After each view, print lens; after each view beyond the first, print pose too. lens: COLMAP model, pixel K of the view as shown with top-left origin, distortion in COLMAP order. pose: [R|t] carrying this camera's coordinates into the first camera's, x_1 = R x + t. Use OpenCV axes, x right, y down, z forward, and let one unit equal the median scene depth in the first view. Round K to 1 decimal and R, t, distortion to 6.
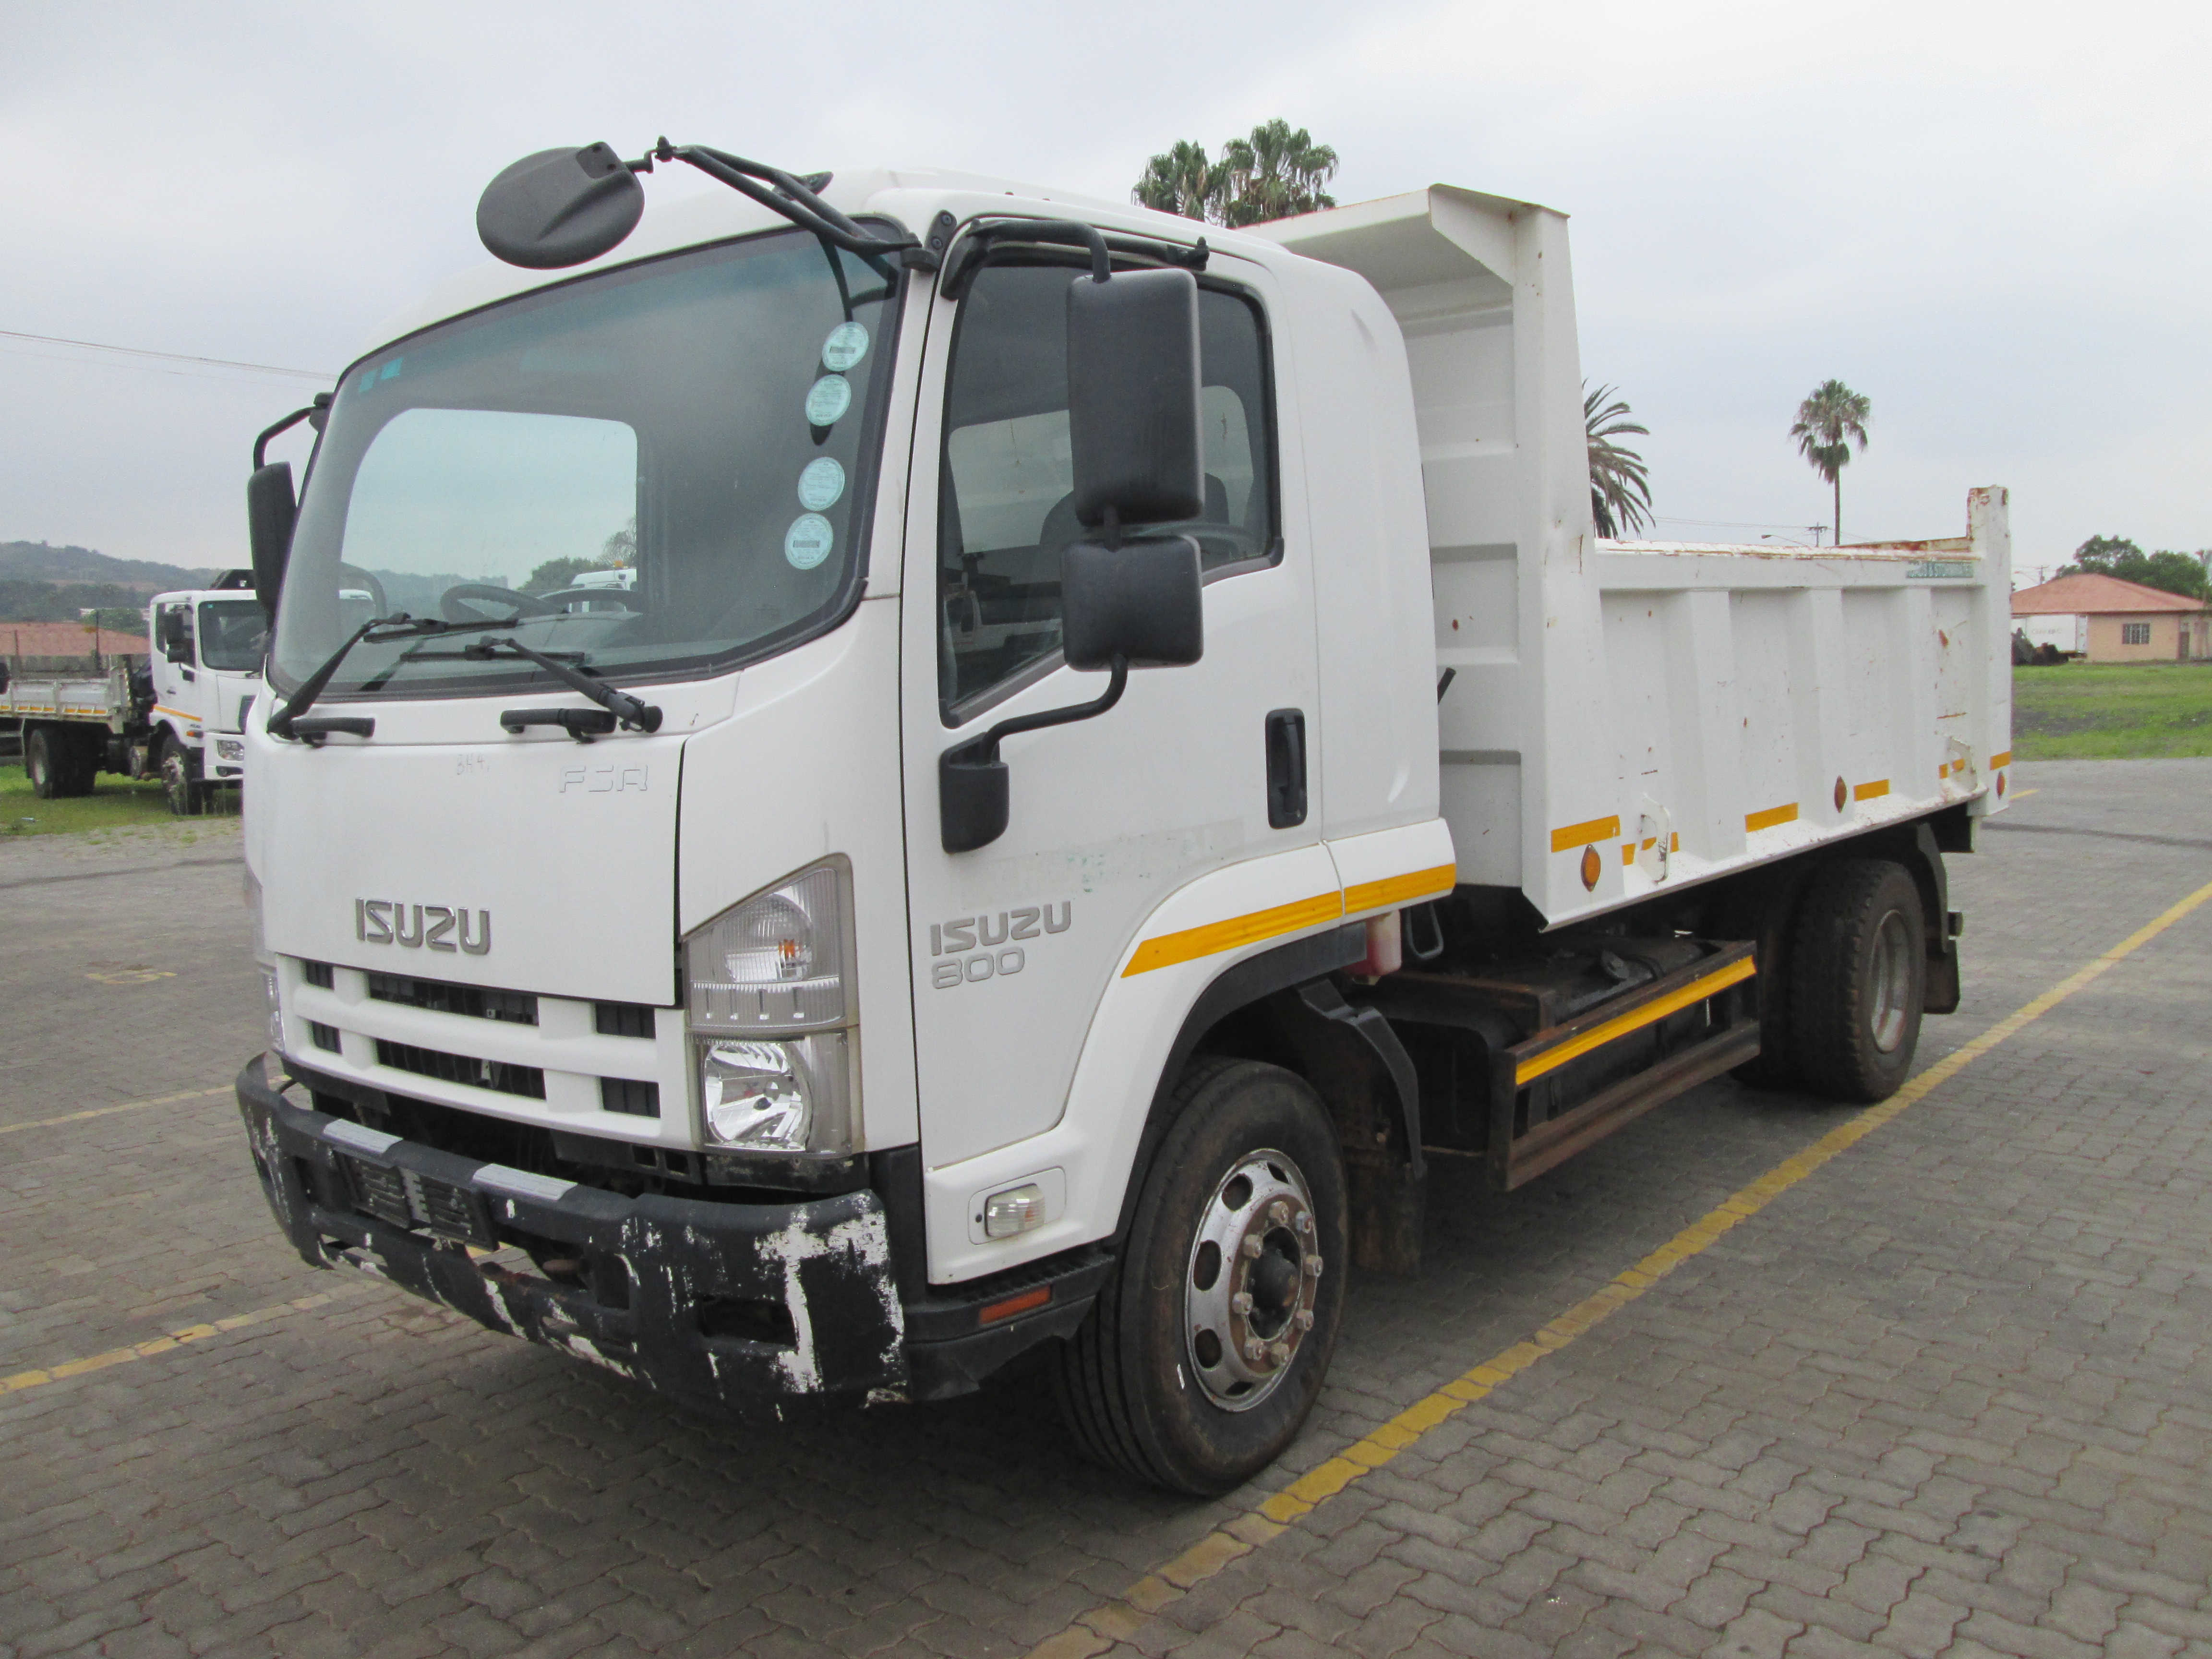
lens RADIAL K [[1842.7, 0, 1106.0], [0, 1842.7, 829.5], [0, 0, 1]] dist [-0.064257, 0.005414]
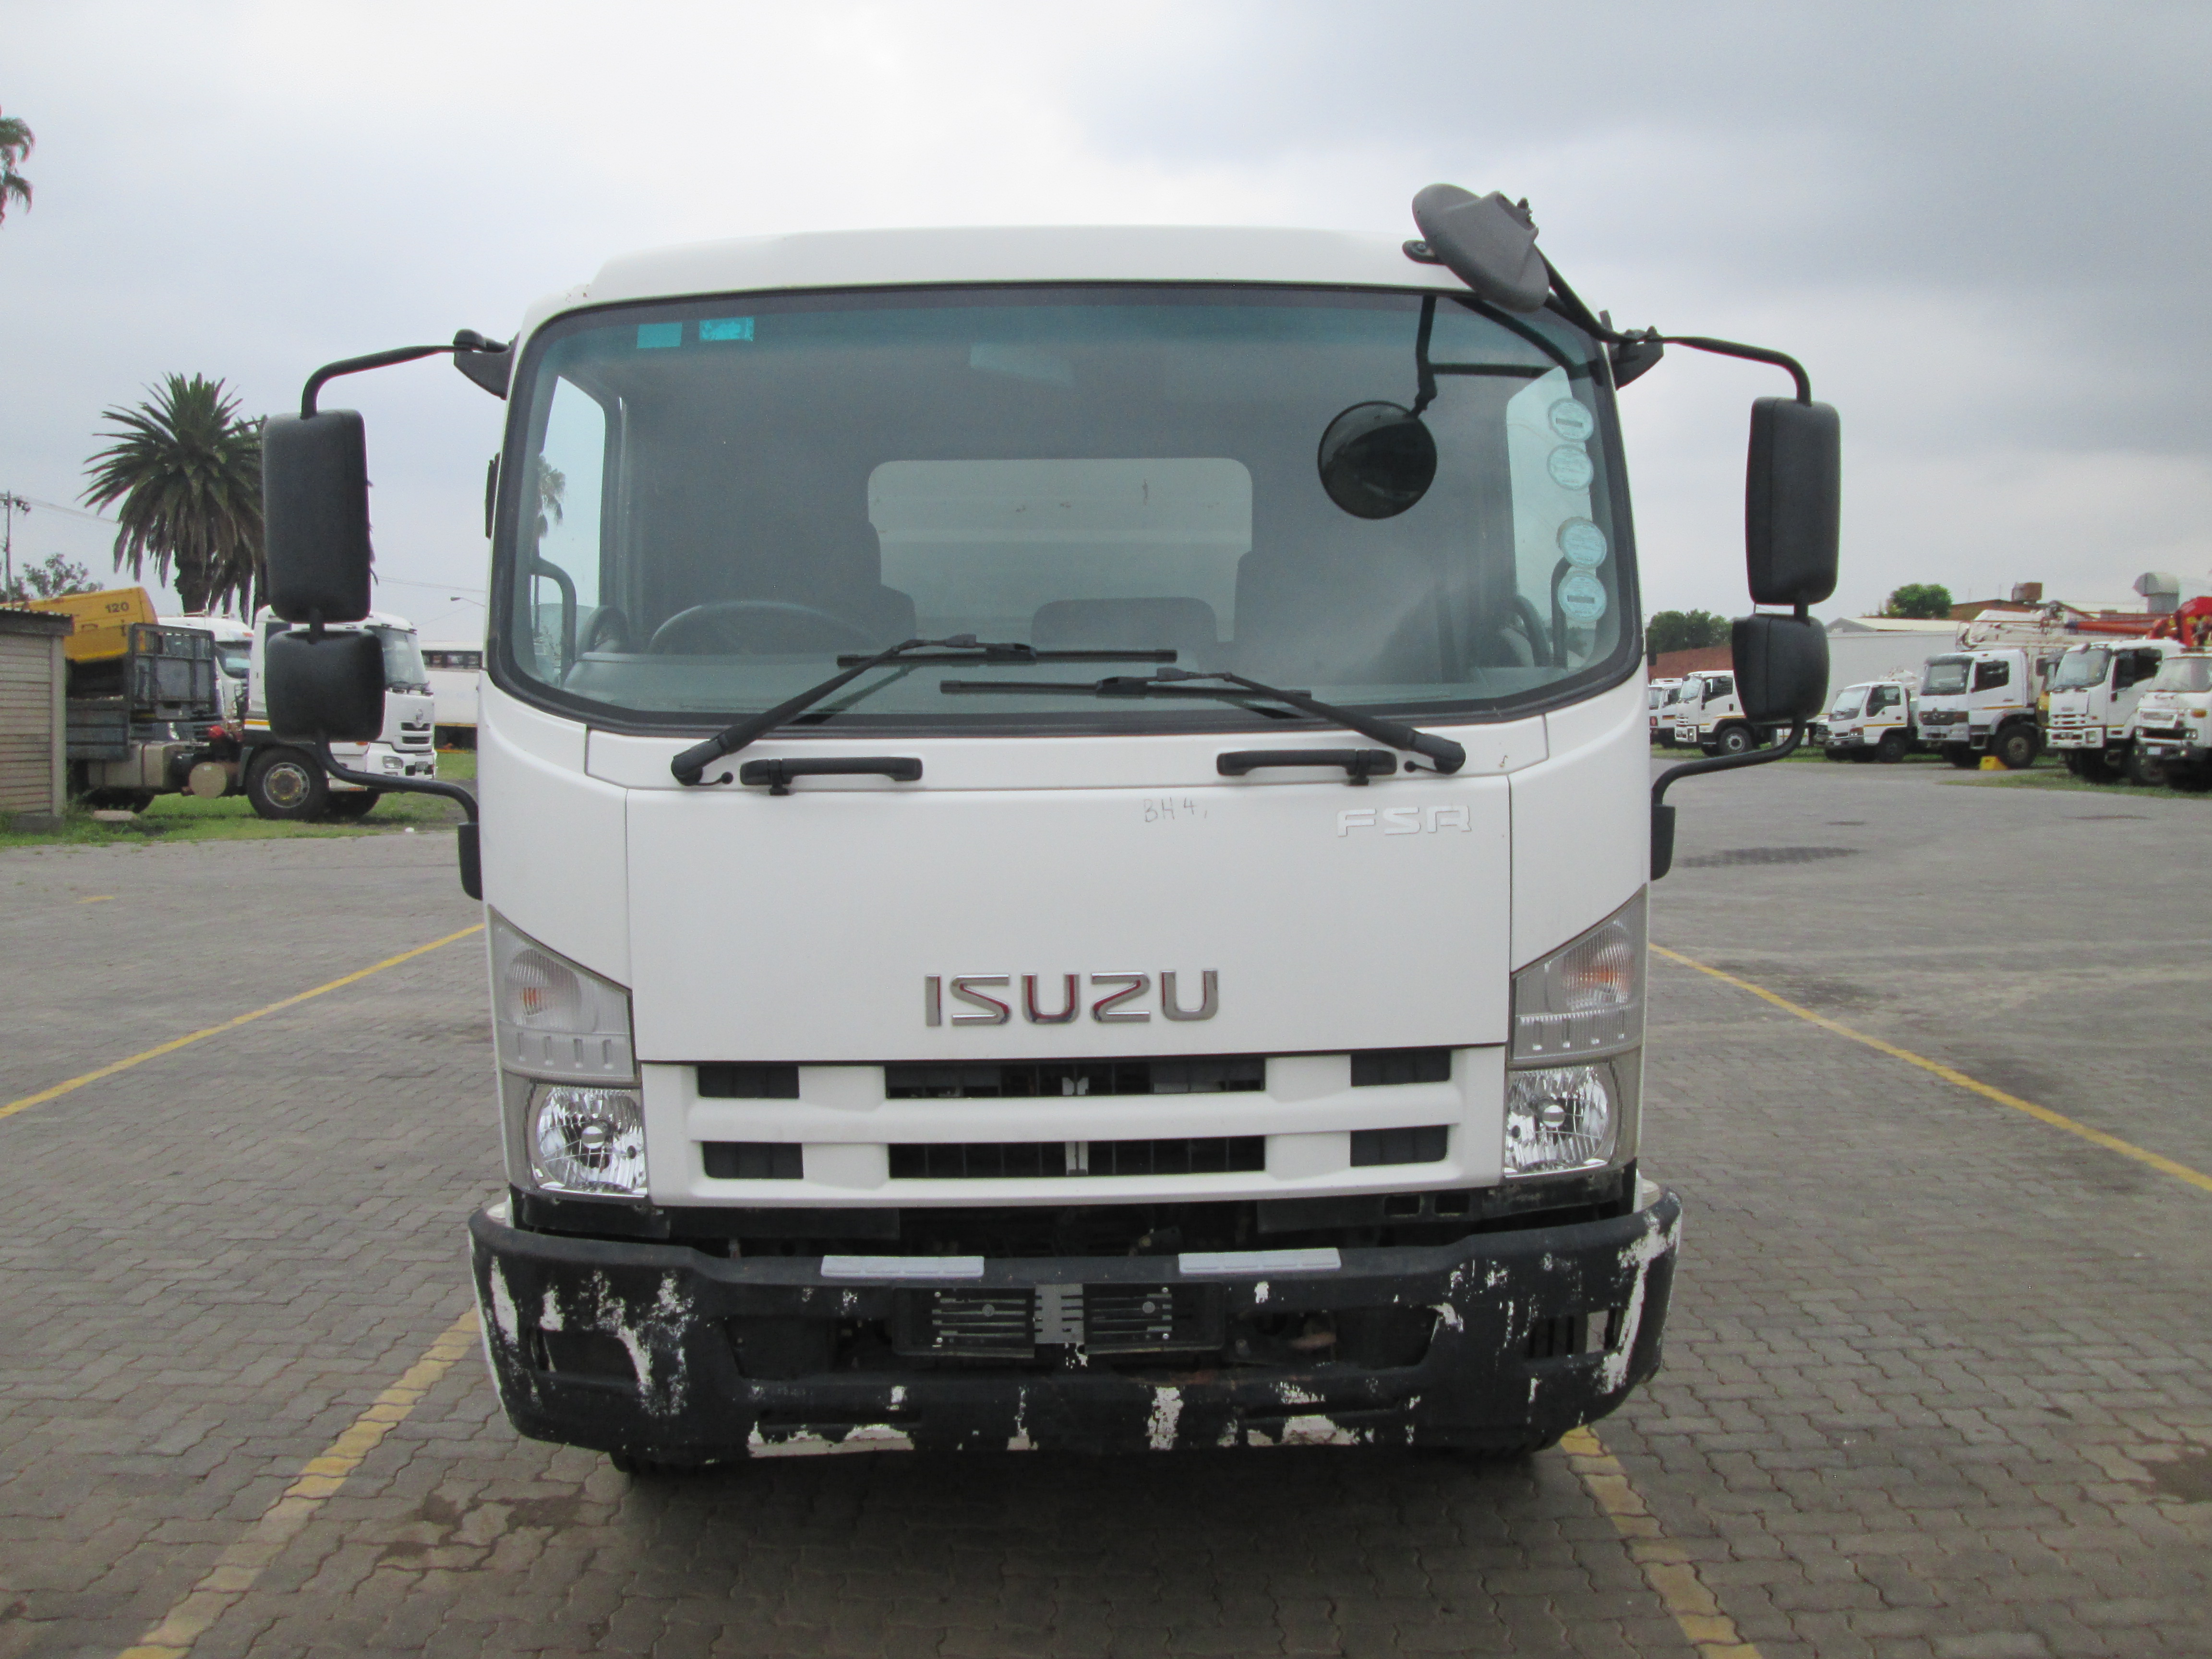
lens RADIAL K [[1854.6, 0, 1137.3], [0, 1854.6, 819.3], [0, 0, 1]] dist [-0.079144, 0.050075]
pose [[0.748808, -0.014873, 0.662620, -0.977319], [0.039946, 0.998944, -0.022720, -0.011233], [-0.661582, 0.043482, 0.748611, 0.333863]]
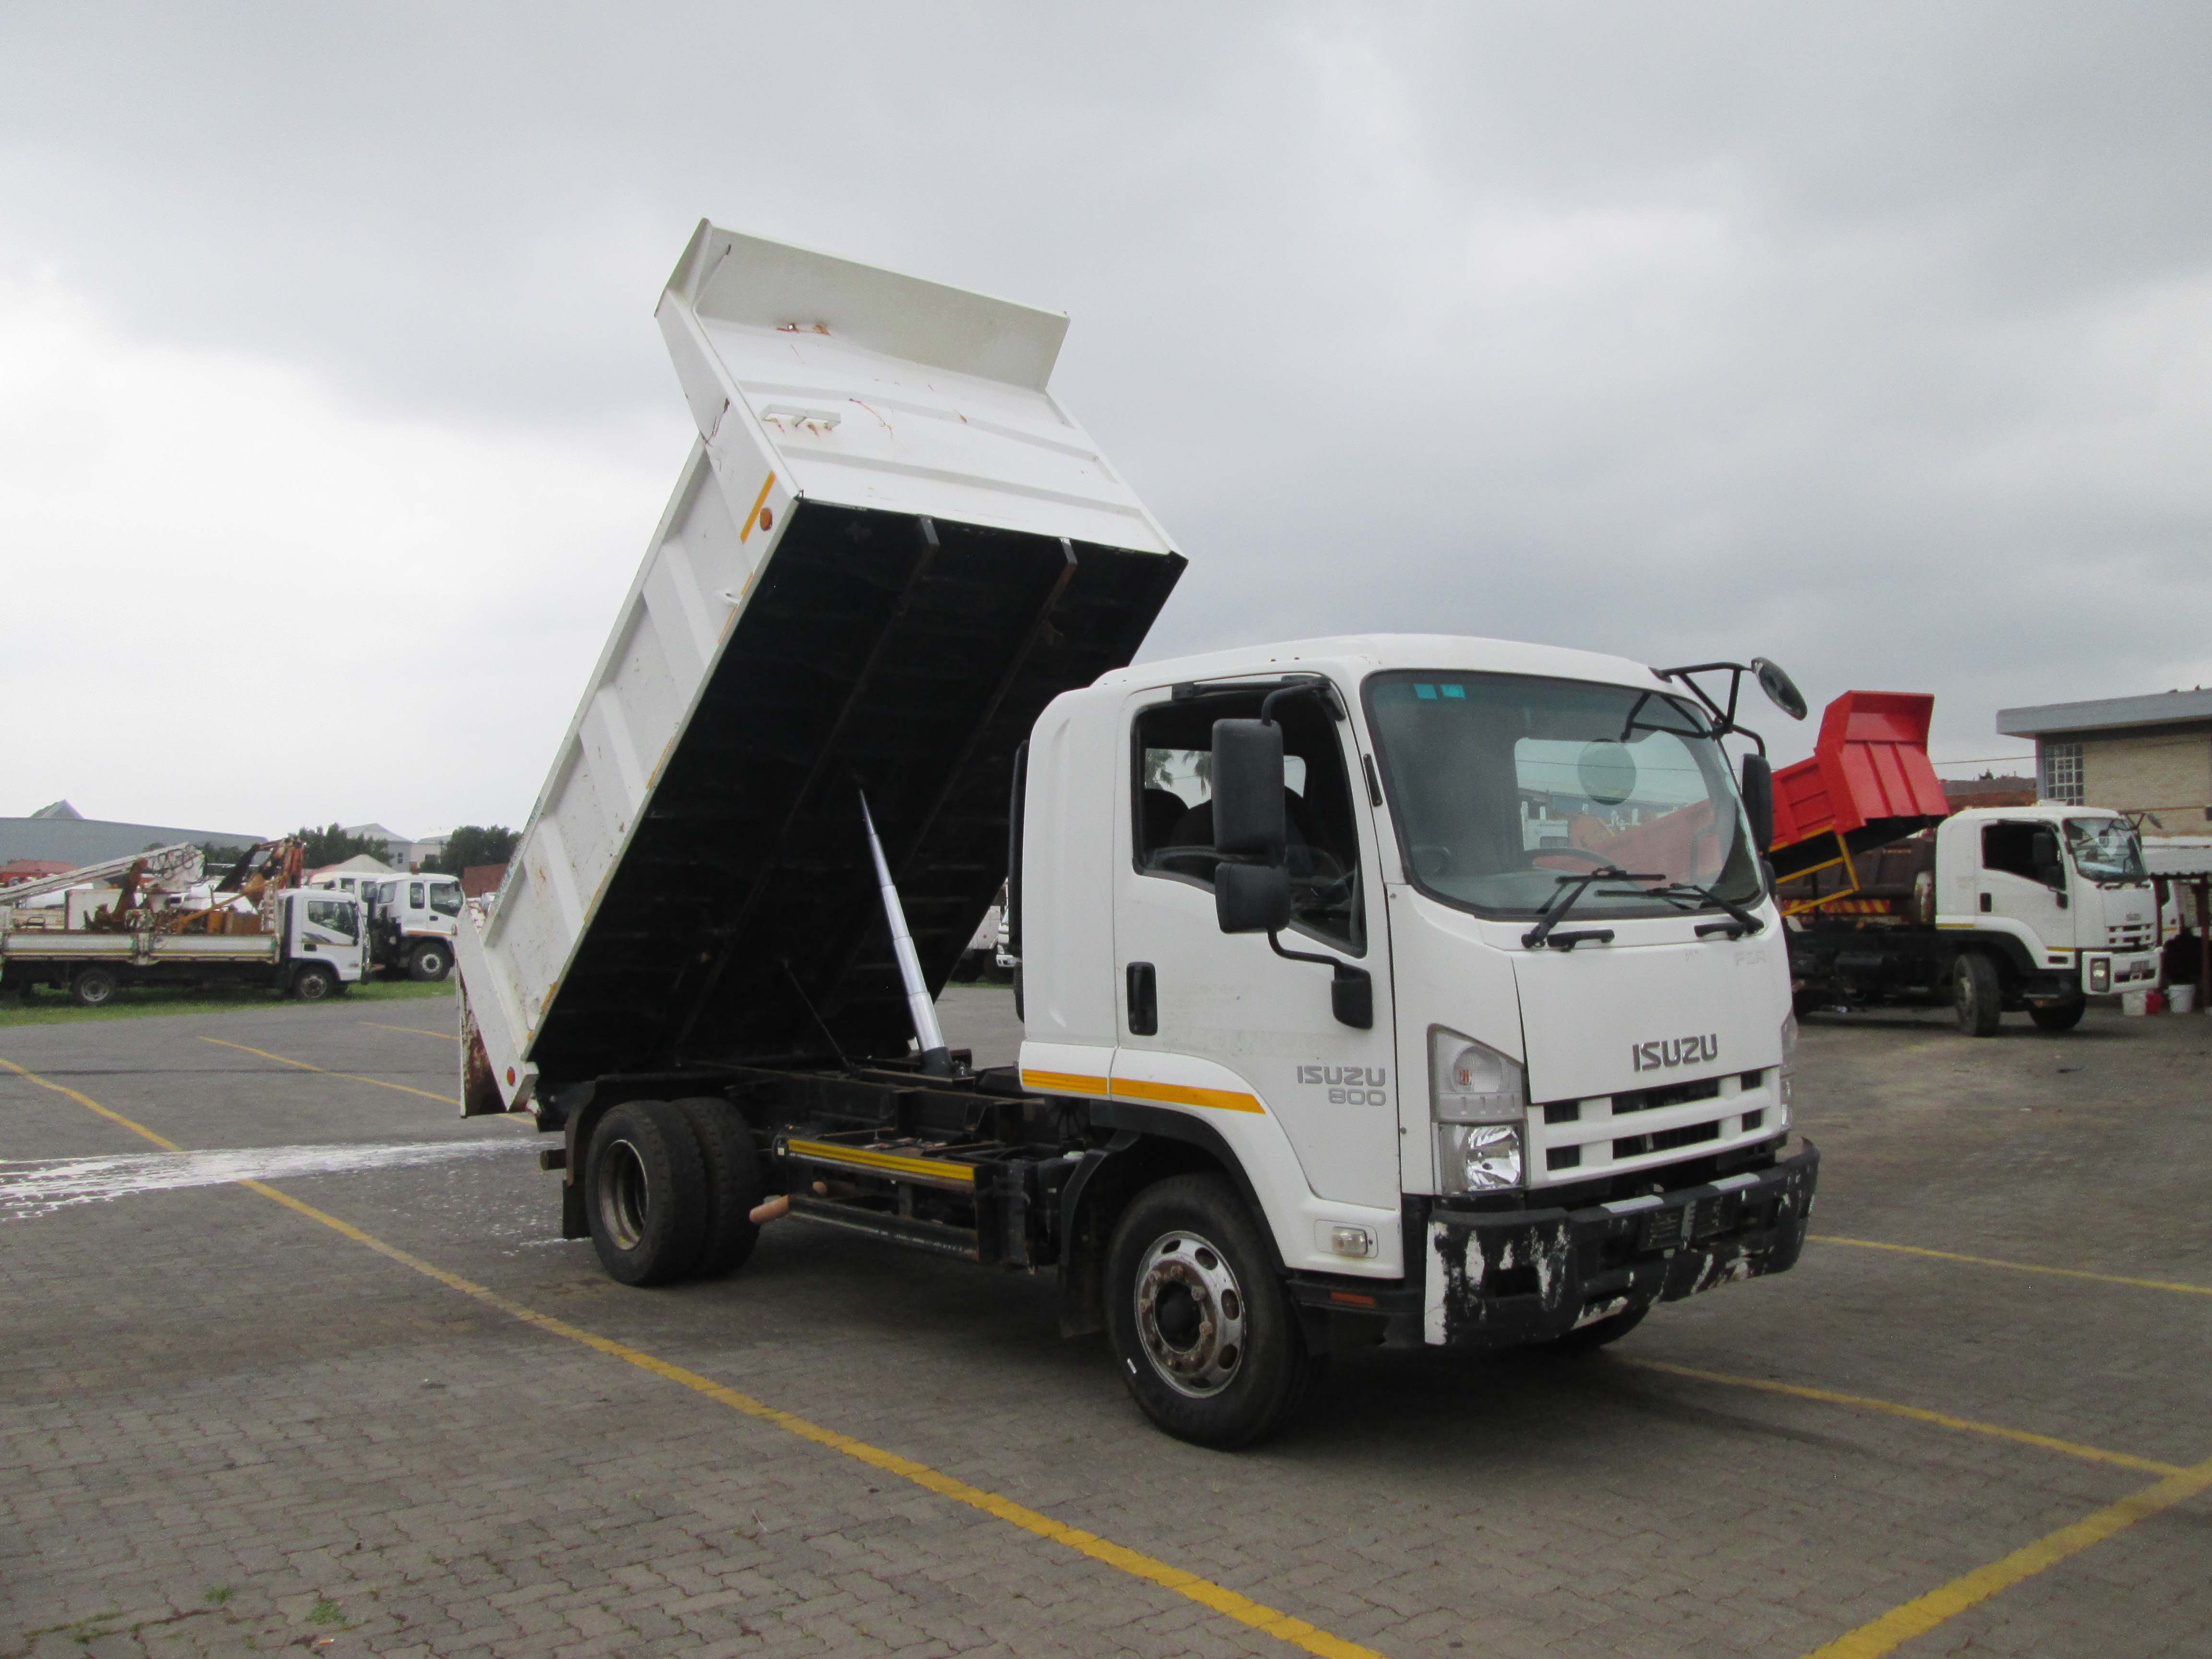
lens RADIAL K [[1828.5, 0, 1106.0], [0, 1828.5, 829.5], [0, 0, 1]] dist [-0.049482, 0.015300]
pose [[0.168343, 0.079706, 0.982501, -2.223985], [0.108229, 0.989205, -0.098794, -0.043180], [-0.979769, 0.122967, 0.157899, 1.282982]]
